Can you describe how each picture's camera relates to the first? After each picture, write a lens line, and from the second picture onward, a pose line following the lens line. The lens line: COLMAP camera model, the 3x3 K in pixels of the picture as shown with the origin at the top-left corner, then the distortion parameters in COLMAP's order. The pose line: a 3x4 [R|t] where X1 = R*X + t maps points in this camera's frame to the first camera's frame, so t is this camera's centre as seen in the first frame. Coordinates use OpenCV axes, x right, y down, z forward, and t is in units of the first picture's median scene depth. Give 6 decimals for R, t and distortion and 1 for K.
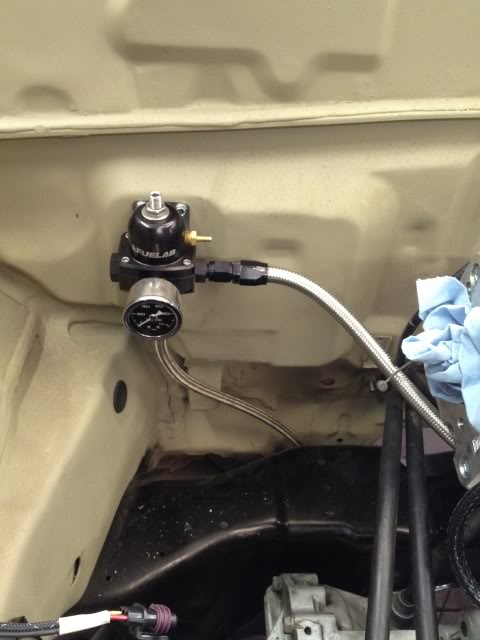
lens RADIAL K [[599.3, 0, 234.6], [0, 599.3, 317.2], [0, 0, 1]] dist [0.042792, 0.000000]
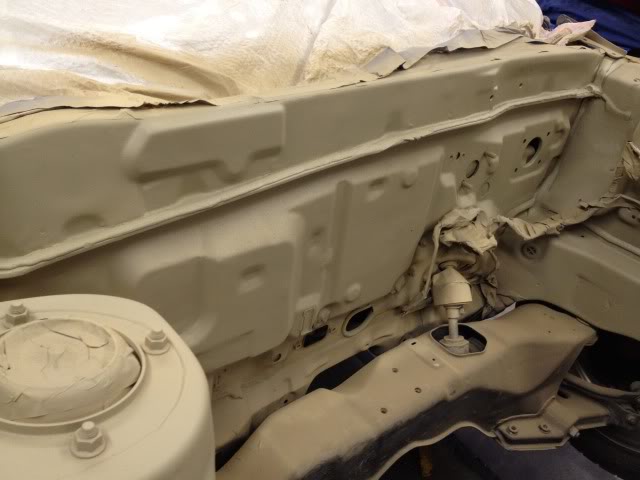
lens RADIAL K [[599.3, 0, 316.3], [0, 599.3, 239.2], [0, 0, 1]] dist [0.042792, 0.000000]
pose [[0.796649, -0.287579, 0.531647, -0.596626], [0.360929, 0.931868, -0.036768, -0.085423], [-0.484852, 0.221178, 0.846167, -0.375510]]
